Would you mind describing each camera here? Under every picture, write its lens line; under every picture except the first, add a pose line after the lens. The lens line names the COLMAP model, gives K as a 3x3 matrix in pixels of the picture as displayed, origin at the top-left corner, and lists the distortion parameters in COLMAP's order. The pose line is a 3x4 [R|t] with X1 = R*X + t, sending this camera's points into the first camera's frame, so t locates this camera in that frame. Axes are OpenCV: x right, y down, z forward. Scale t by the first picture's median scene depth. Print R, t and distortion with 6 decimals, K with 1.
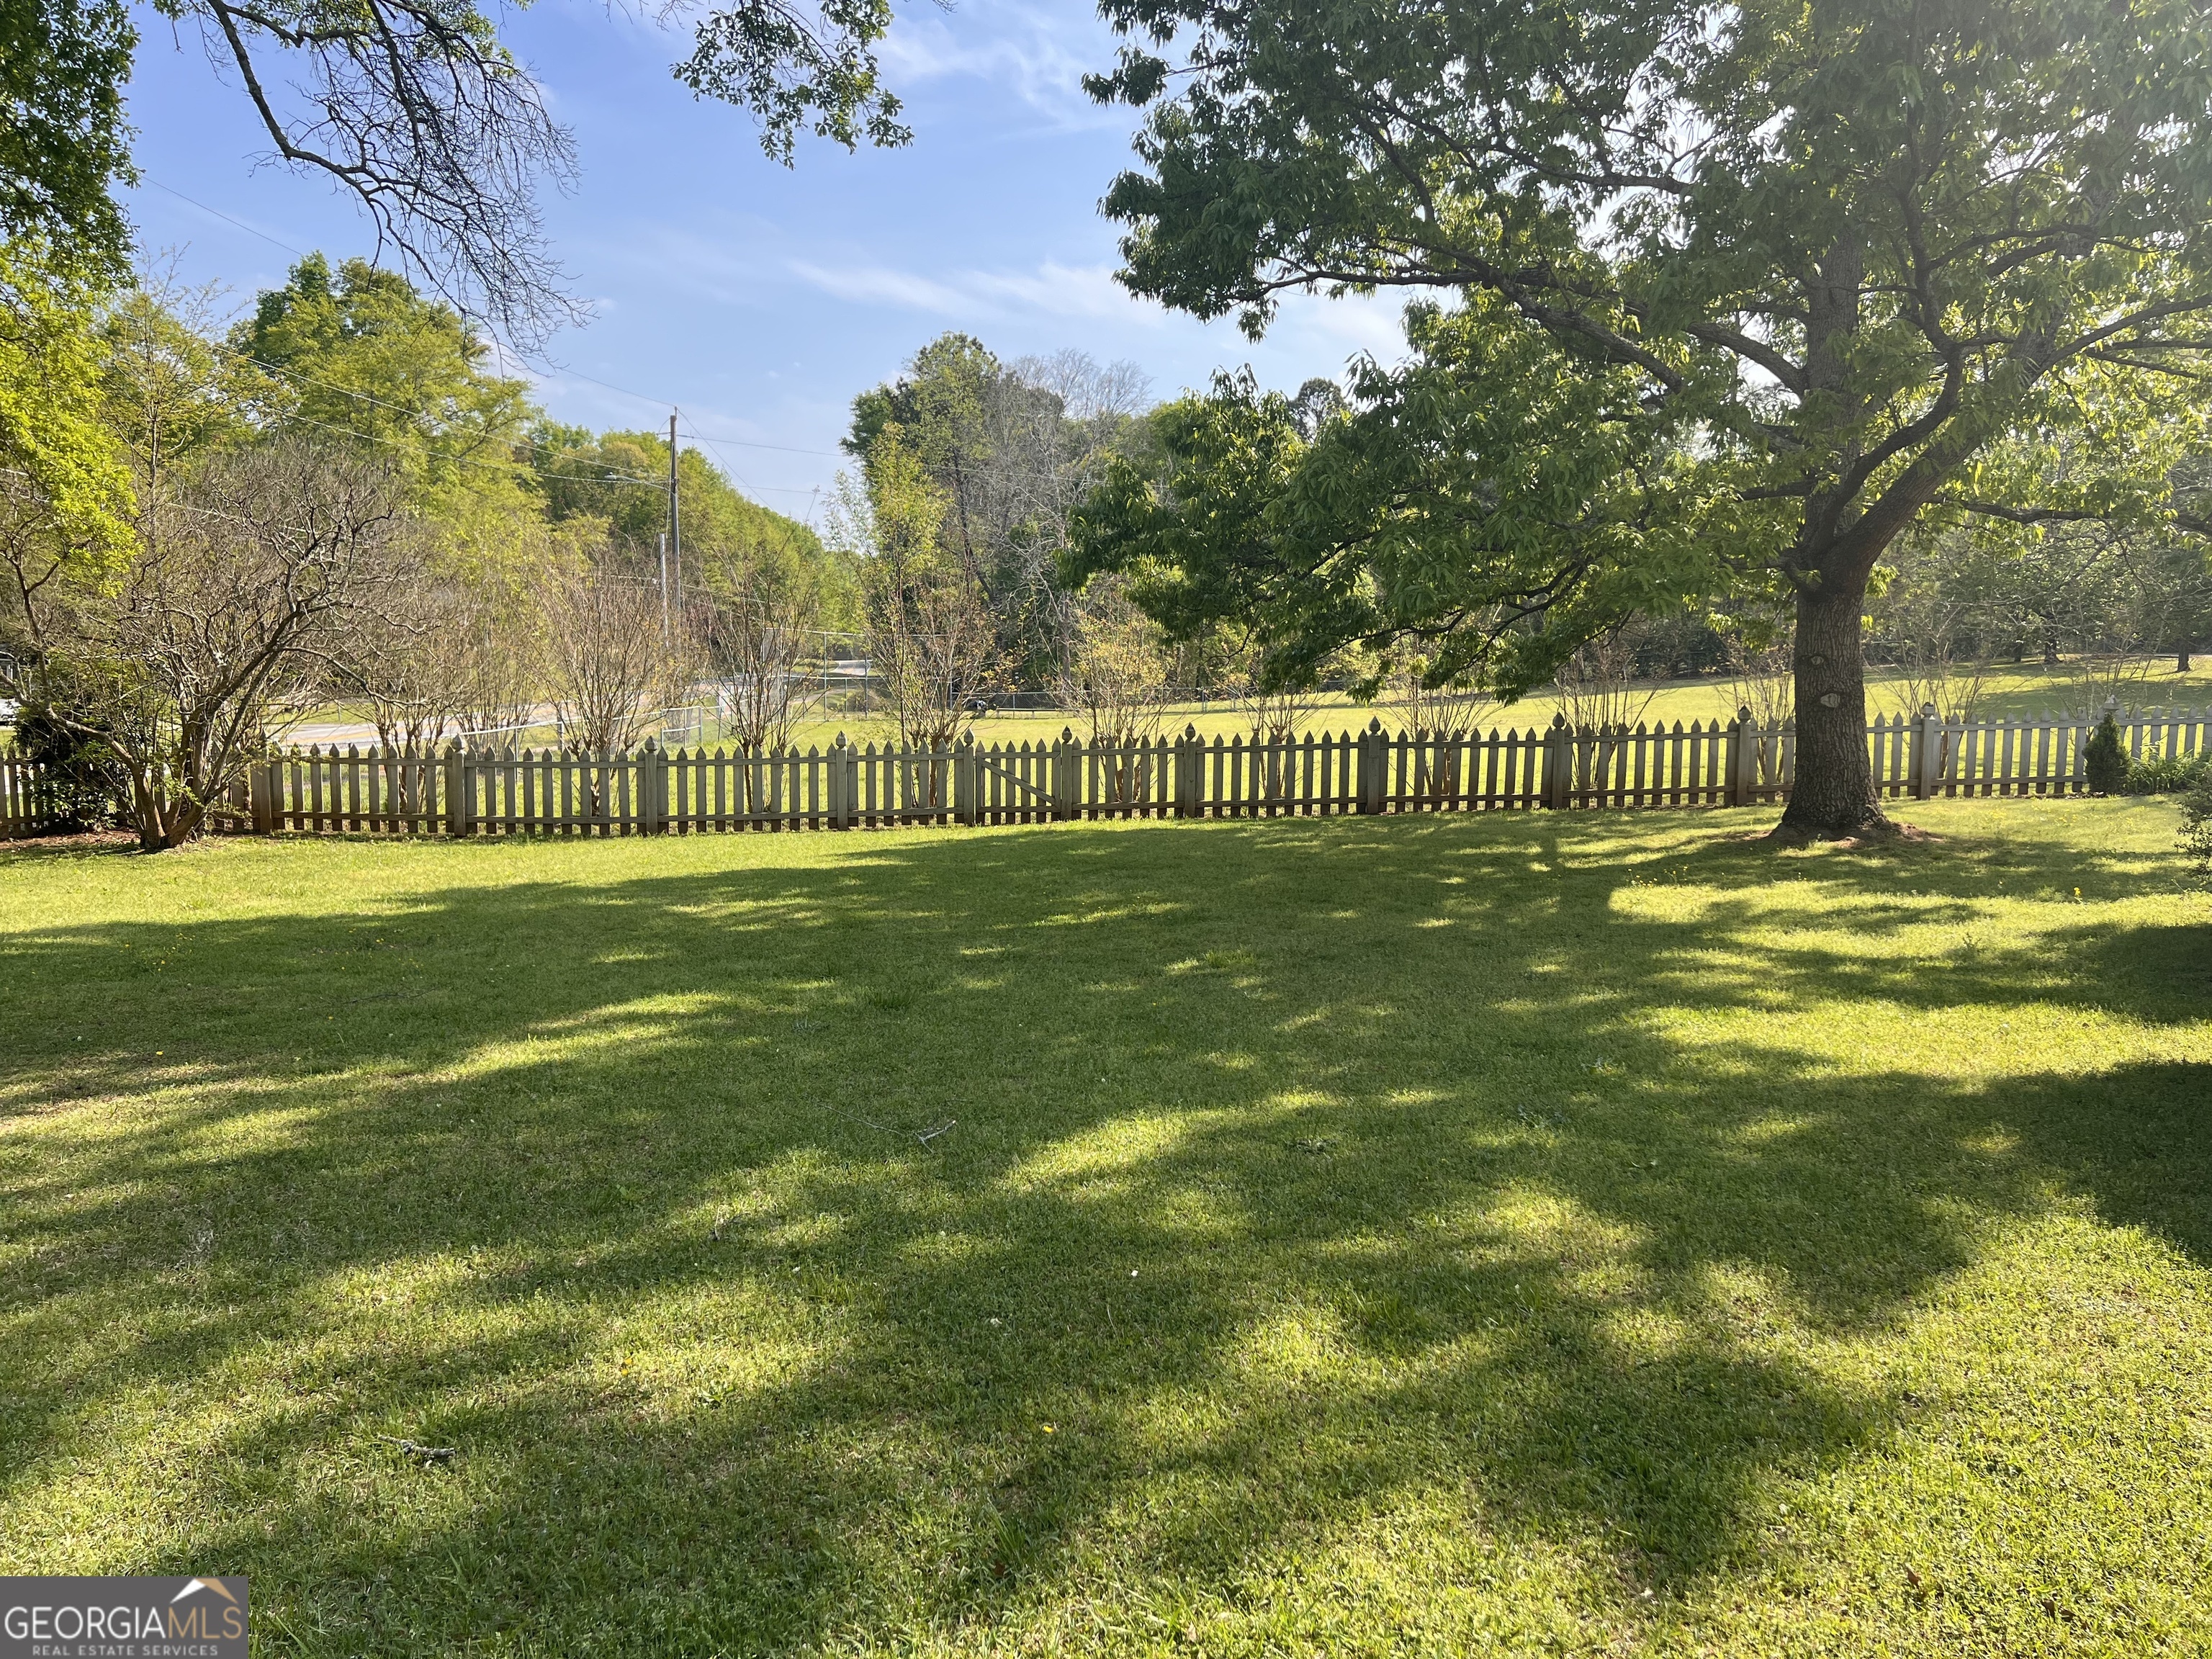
lens RADIAL K [[1669.9, 0, 1108.6], [0, 1669.9, 826.7], [0, 0, 1]] dist [0.052996, -0.061517]
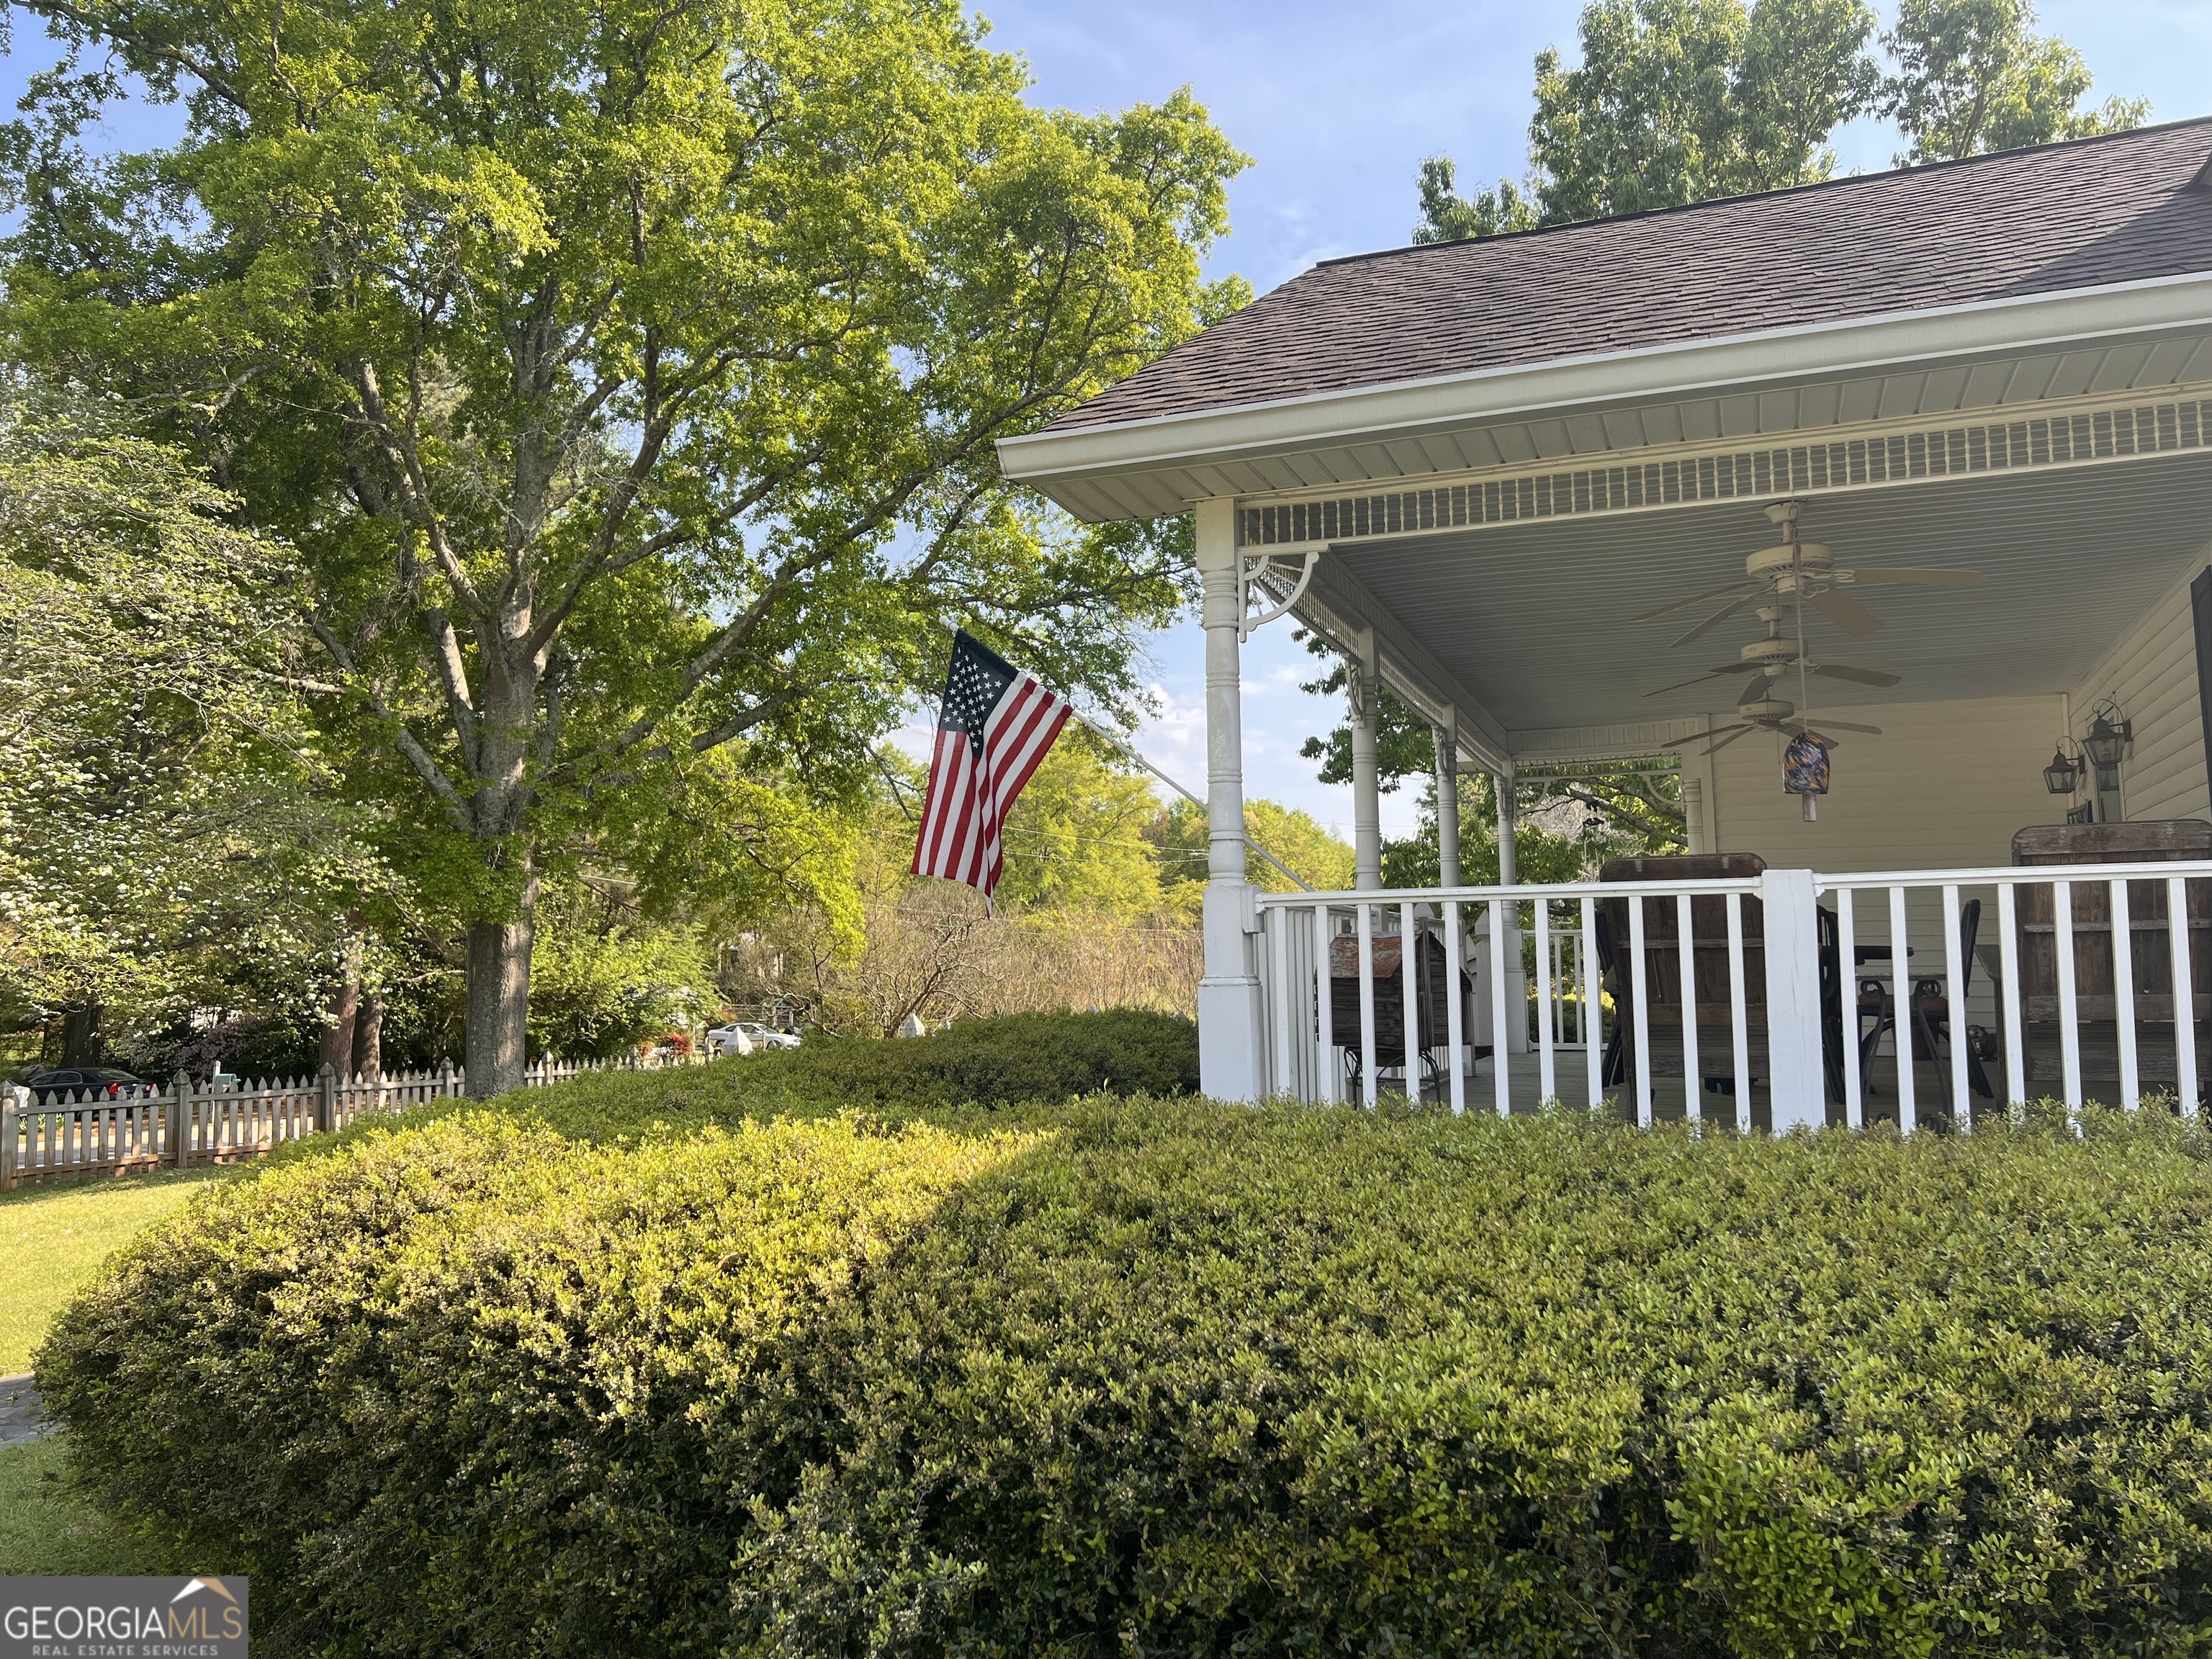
lens RADIAL K [[1669.9, 0, 1104.5], [0, 1669.9, 832.1], [0, 0, 1]] dist [0.052996, -0.061517]
pose [[0.926308, -0.060566, -0.371867, 0.338587], [-0.012883, 0.981326, -0.191921, 0.065629], [0.376547, 0.182568, 0.908230, -0.562647]]
